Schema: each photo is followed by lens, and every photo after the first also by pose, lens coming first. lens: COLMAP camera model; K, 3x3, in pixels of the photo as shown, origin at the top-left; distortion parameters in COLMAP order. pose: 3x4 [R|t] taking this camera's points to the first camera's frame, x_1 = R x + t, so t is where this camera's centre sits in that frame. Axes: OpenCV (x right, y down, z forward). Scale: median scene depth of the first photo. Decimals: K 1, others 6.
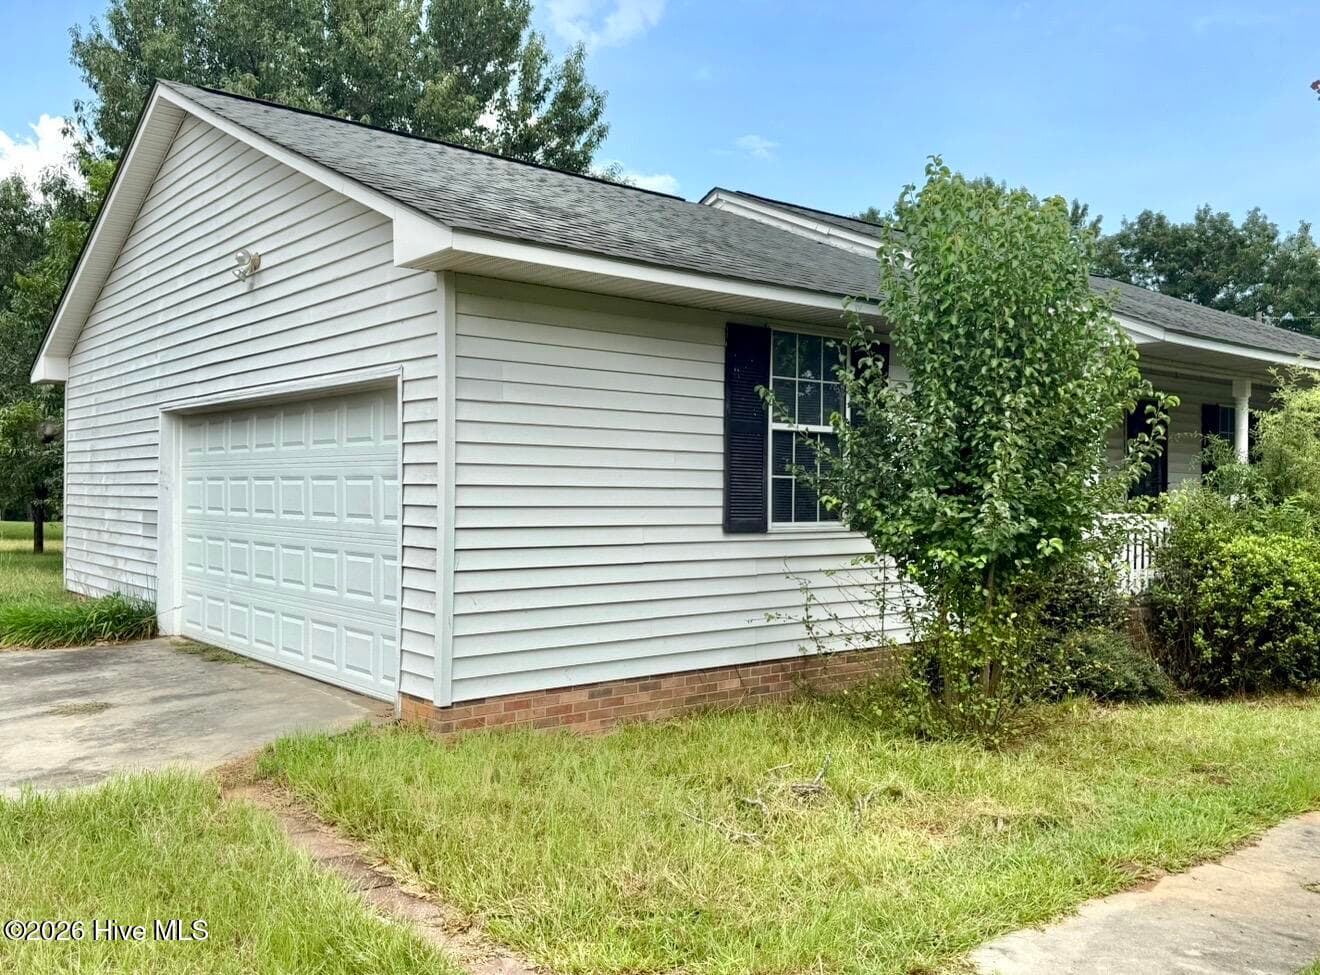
lens RADIAL K [[1121.3, 0, 660.0], [0, 1121.3, 487.5], [0, 0, 1]] dist [0.003878, 0.003641]
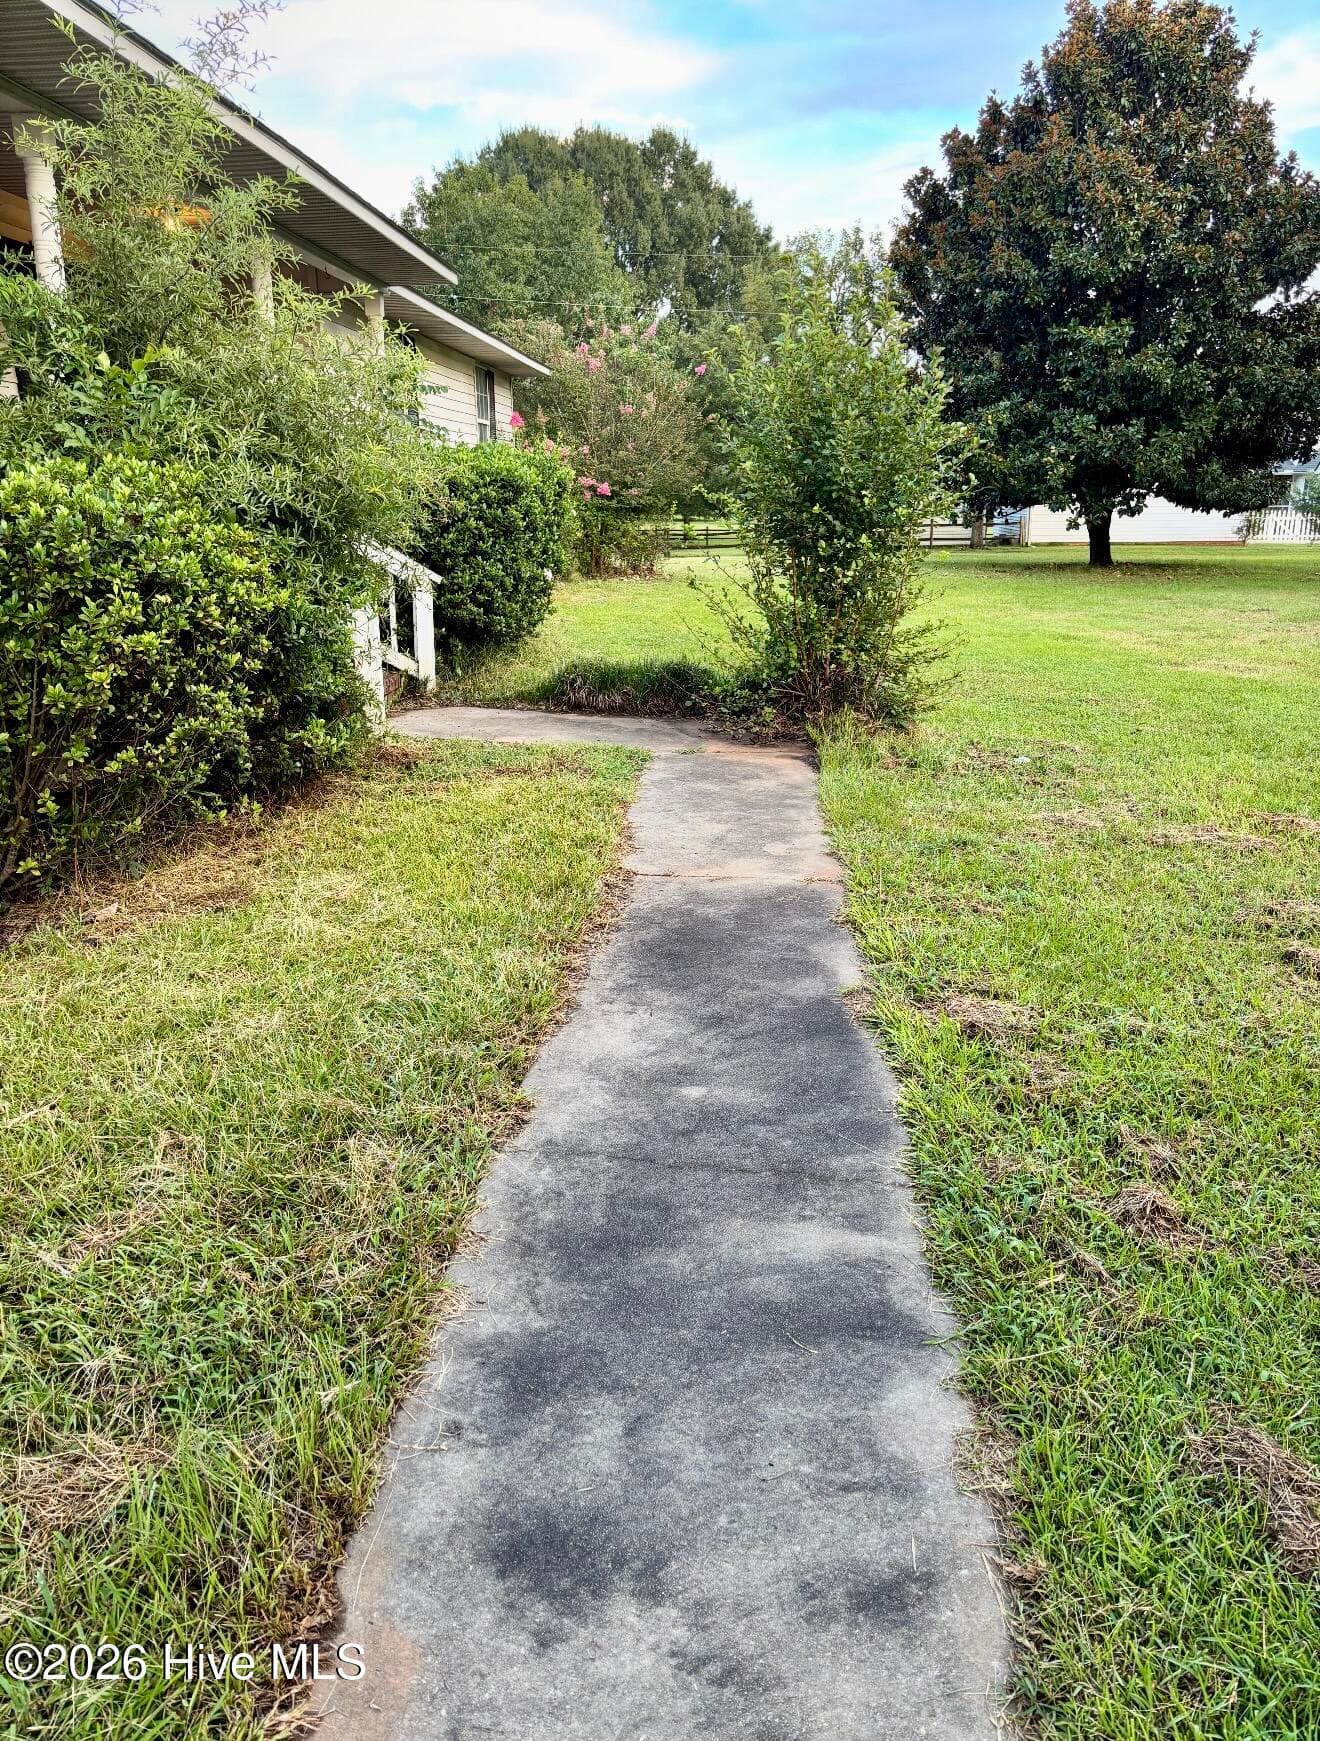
lens RADIAL K [[1380.6, 0, 660.0], [0, 1380.6, 870.5], [0, 0, 1]] dist [-0.001065, -0.000030]
pose [[0.688365, -0.211496, 0.693847, 0.338748], [0.017775, 0.961180, 0.275348, 0.053609], [-0.725147, -0.177207, 0.665402, 0.561106]]
